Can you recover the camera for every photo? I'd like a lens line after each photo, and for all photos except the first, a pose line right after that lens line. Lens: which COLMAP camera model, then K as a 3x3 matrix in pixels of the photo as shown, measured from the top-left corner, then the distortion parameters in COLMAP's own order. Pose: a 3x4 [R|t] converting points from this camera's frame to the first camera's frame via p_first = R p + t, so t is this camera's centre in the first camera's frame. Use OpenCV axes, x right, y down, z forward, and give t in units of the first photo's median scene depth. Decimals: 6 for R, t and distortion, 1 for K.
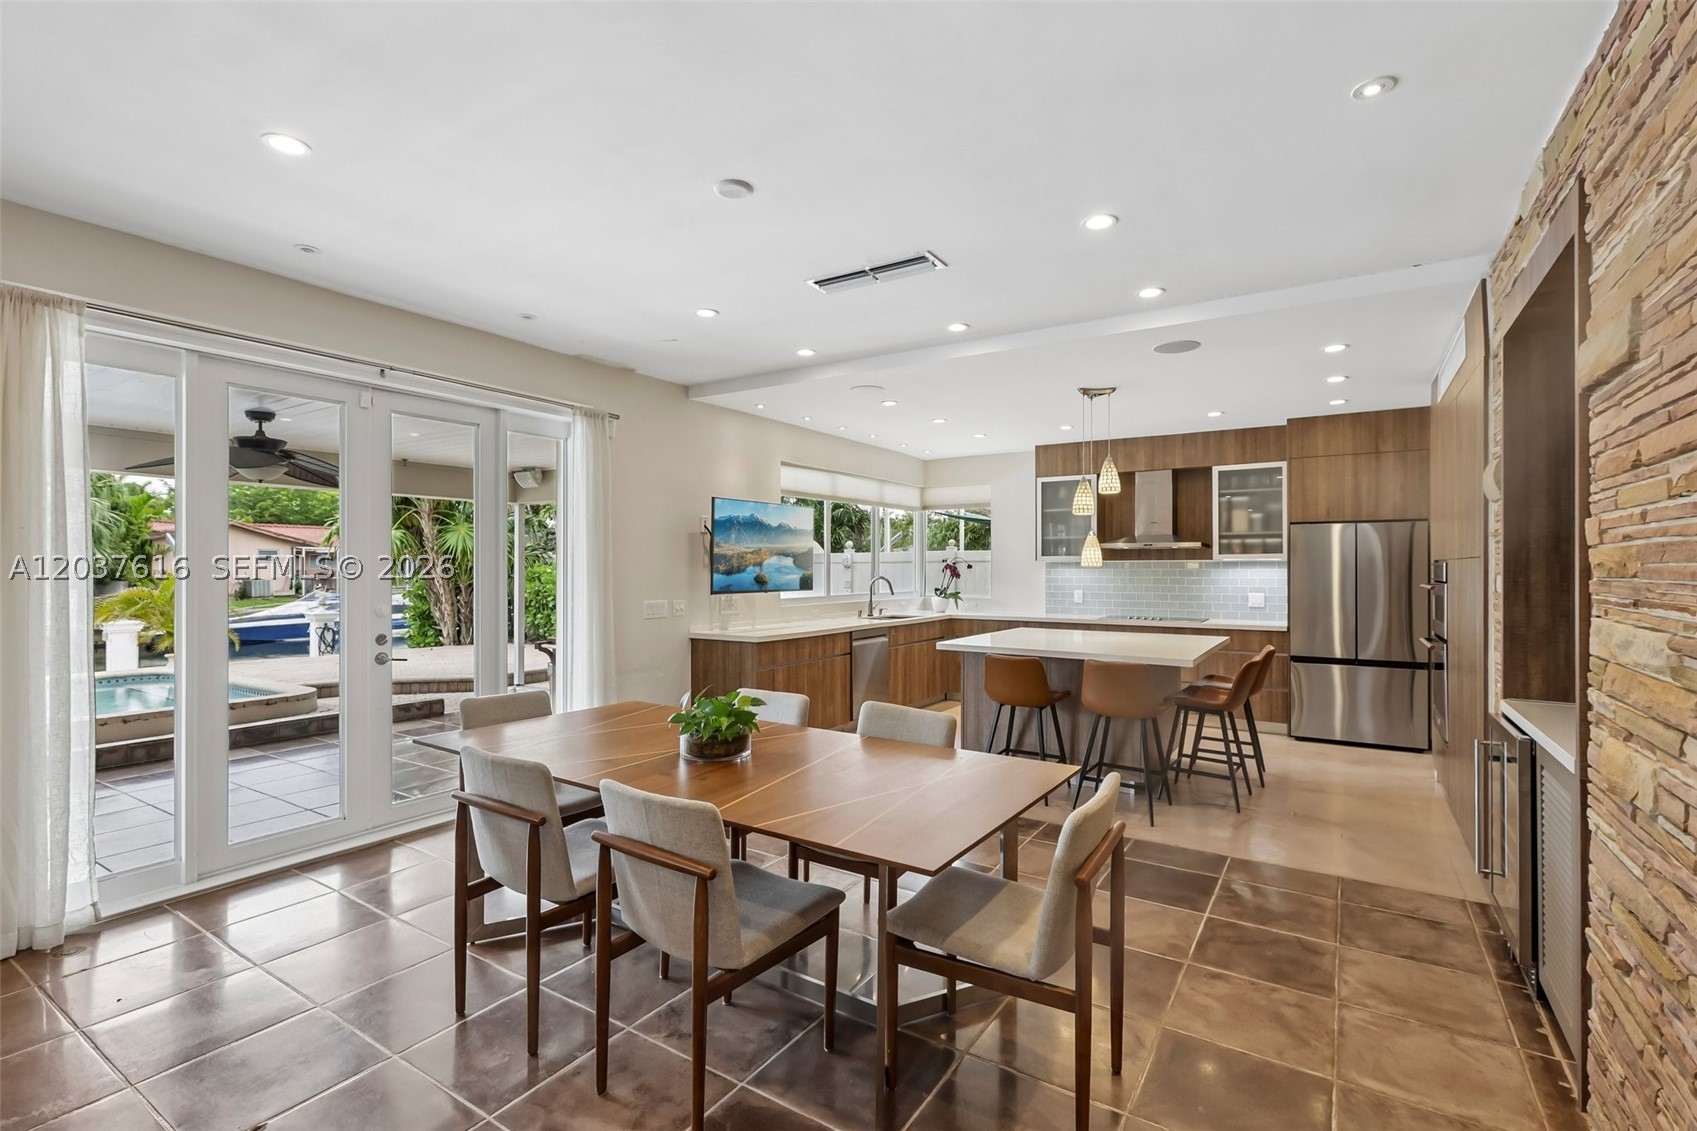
lens RADIAL K [[774.9, 0, 845.7], [0, 774.9, 565.5], [0, 0, 1]] dist [-0.007667, 0.003966]
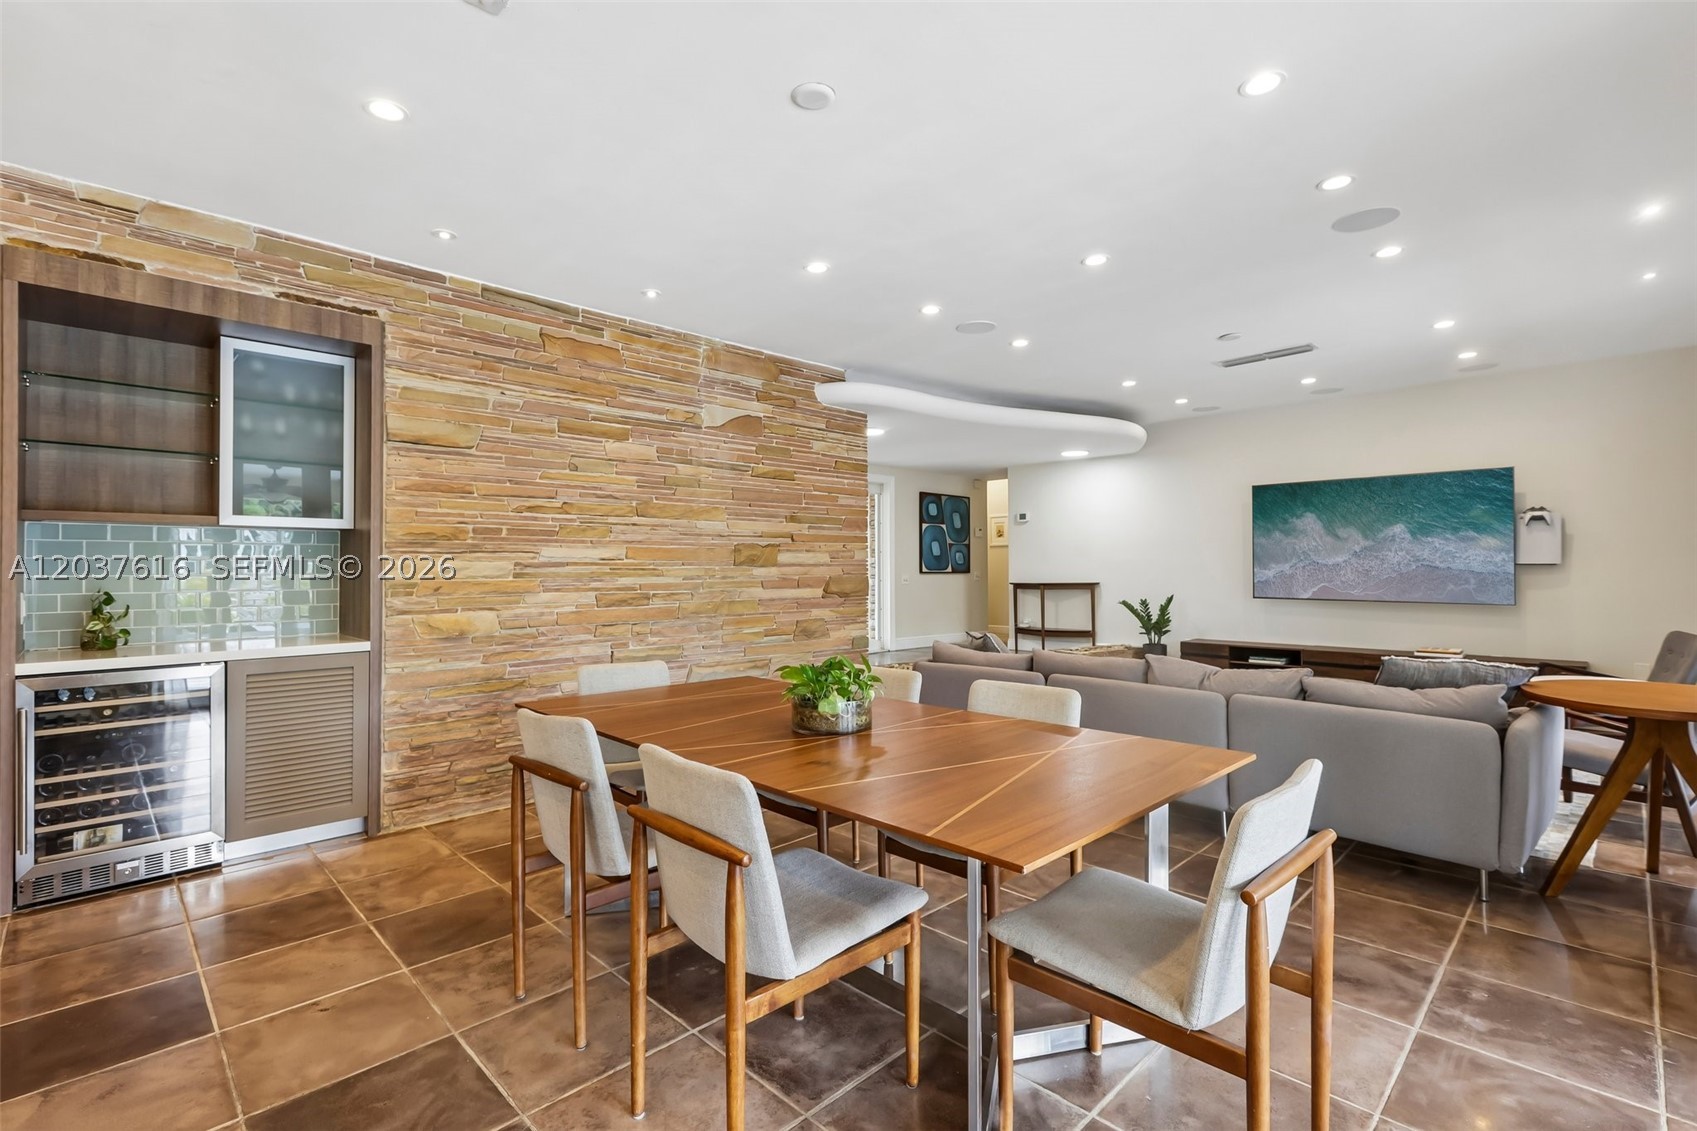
lens RADIAL K [[774.9, 0, 841.0], [0, 774.9, 560.4], [0, 0, 1]] dist [-0.007667, 0.003966]
pose [[-0.977023, 0.003050, 0.213112, -0.143642], [0.000237, 0.999913, -0.013224, 0.025352], [-0.213133, -0.012870, -0.976938, 0.730930]]
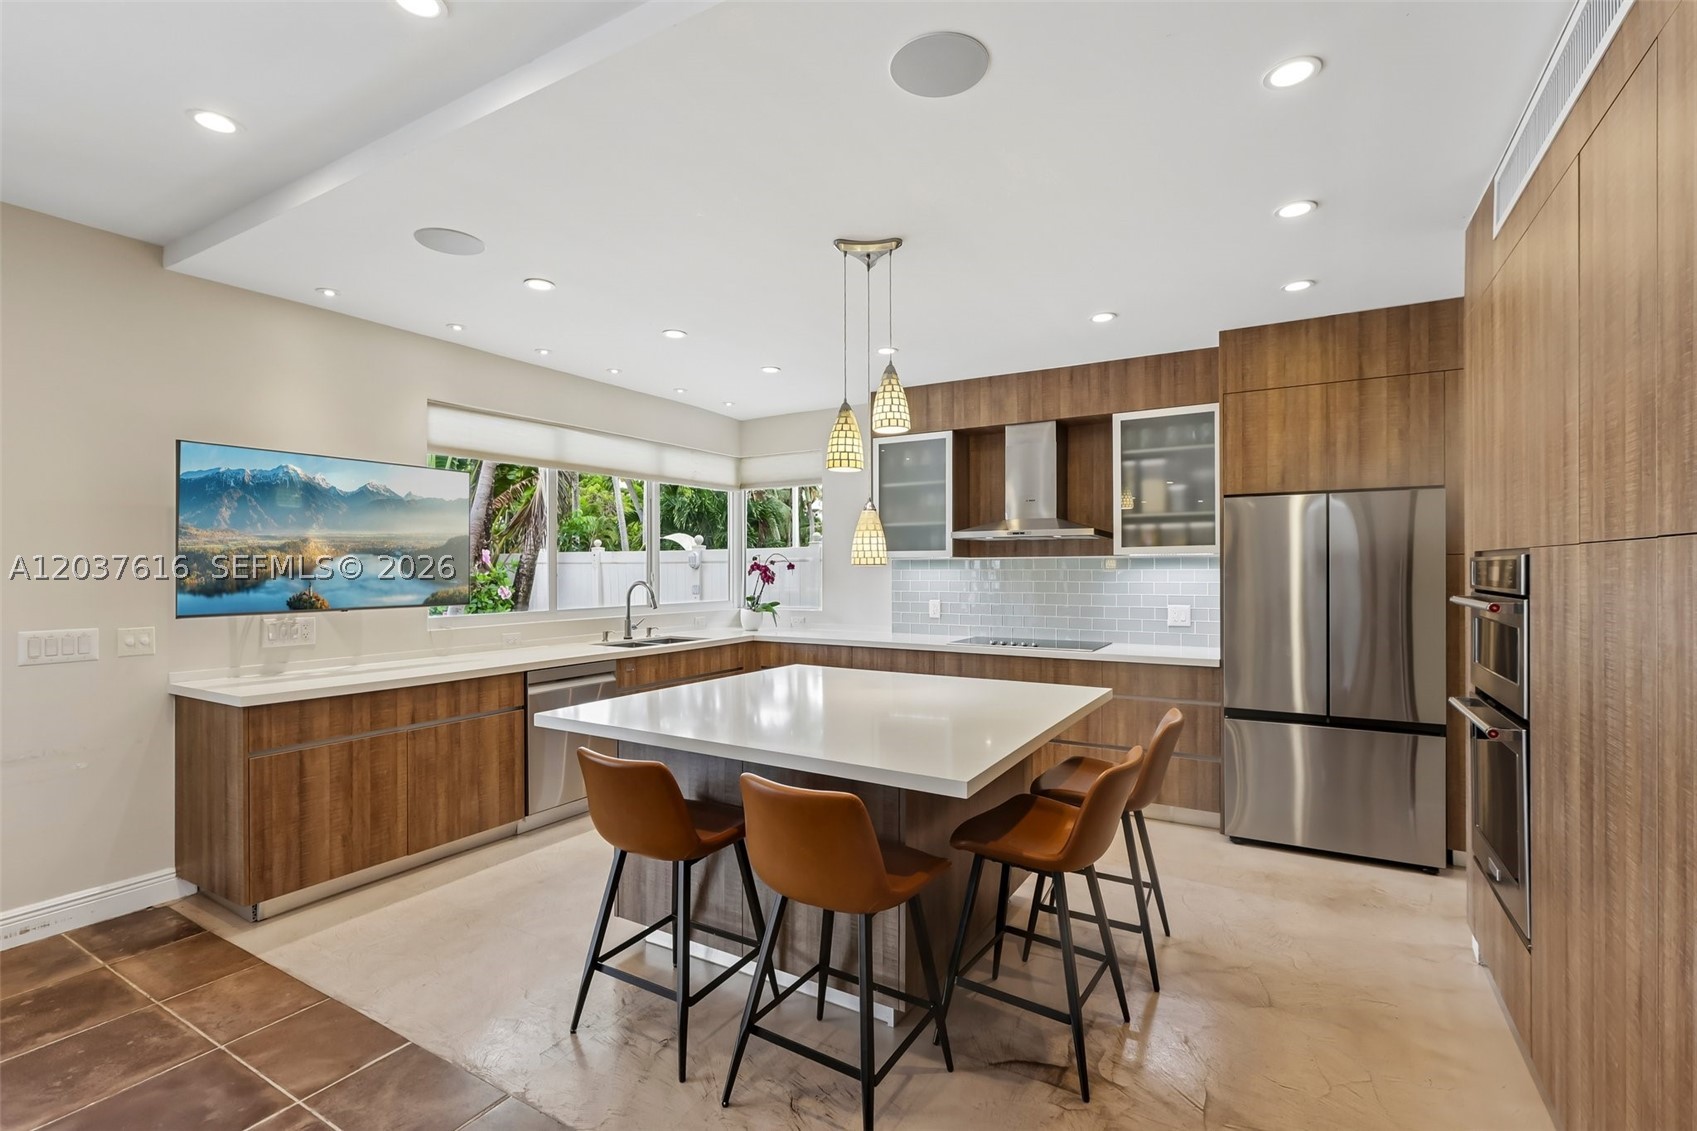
lens RADIAL K [[774.9, 0, 842.0], [0, 774.9, 571.1], [0, 0, 1]] dist [-0.007667, 0.003966]
pose [[0.999347, -0.002985, 0.036015, 0.219298], [0.002765, 0.999977, 0.006159, 0.001513], [-0.036032, -0.006055, 0.999332, 0.347066]]
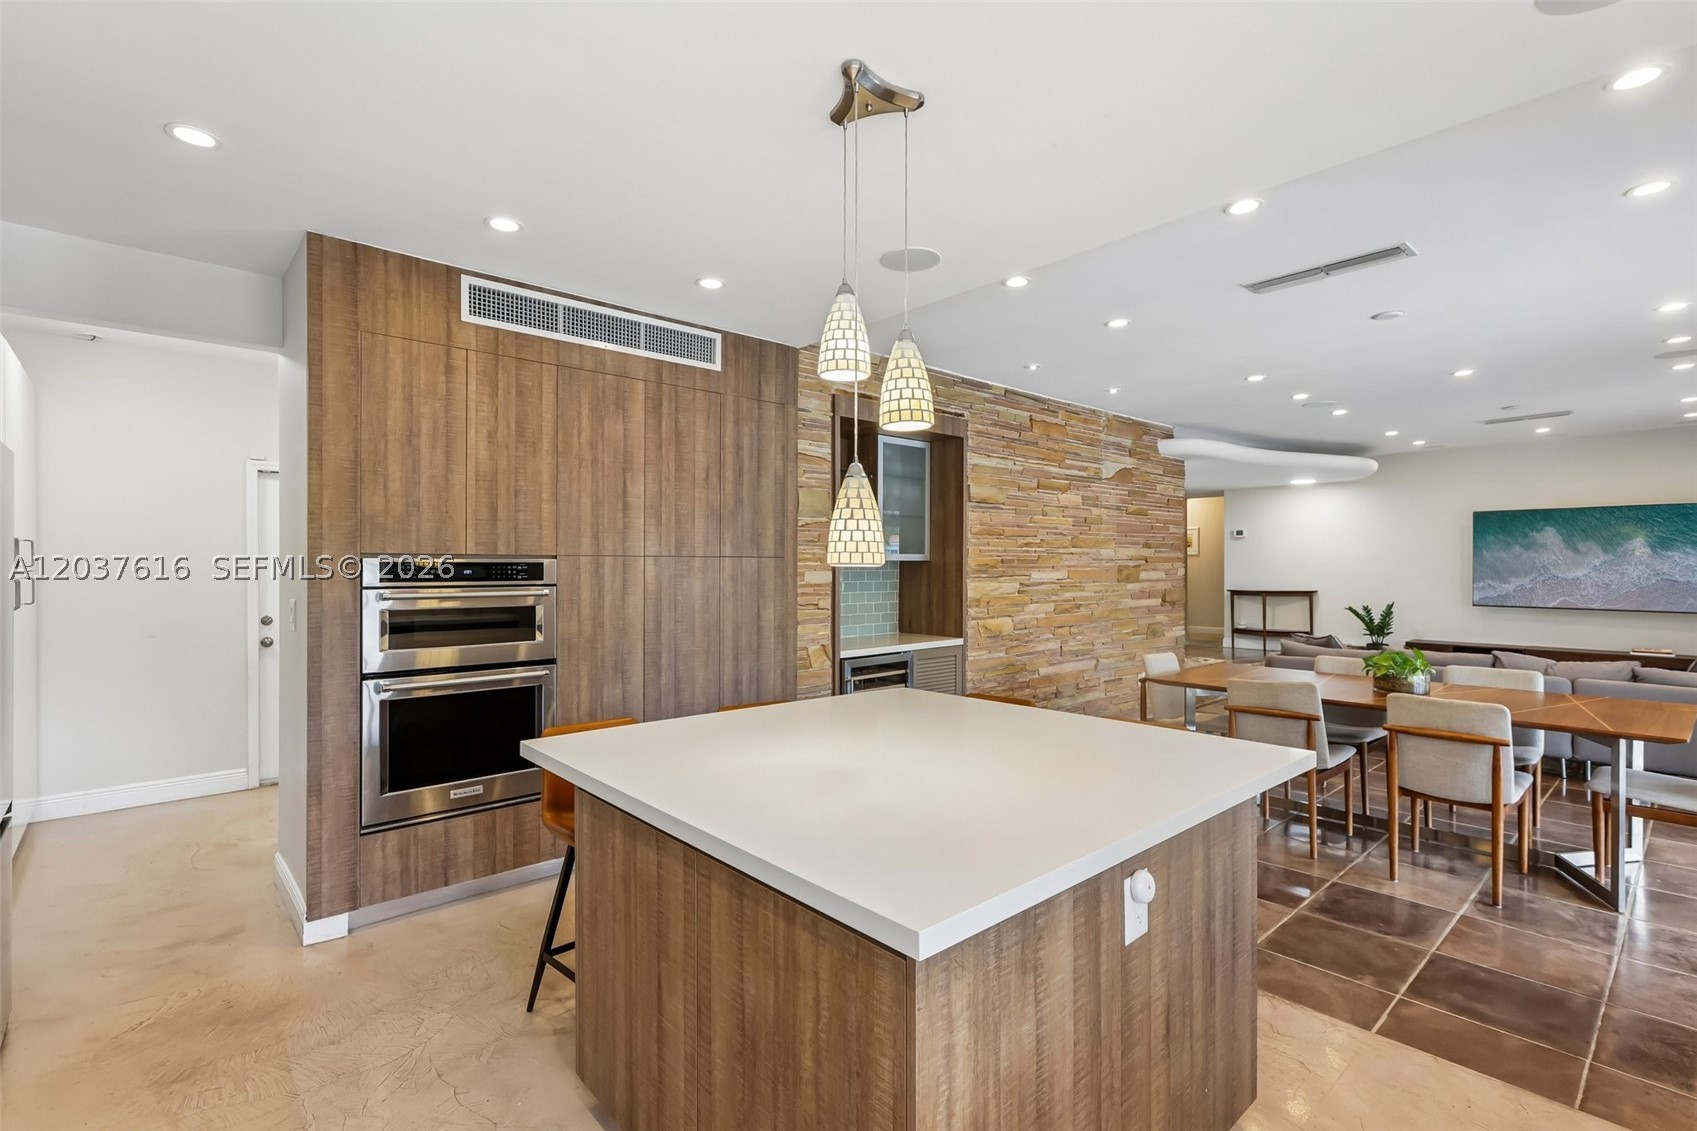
lens RADIAL K [[774.9, 0, 846.9], [0, 774.9, 575.5], [0, 0, 1]] dist [-0.007667, 0.003966]
pose [[-0.964577, -0.005450, 0.263744, 0.182065], [-0.002516, 0.999931, 0.011462, 0.001898], [-0.263788, 0.010392, -0.964525, 1.063626]]
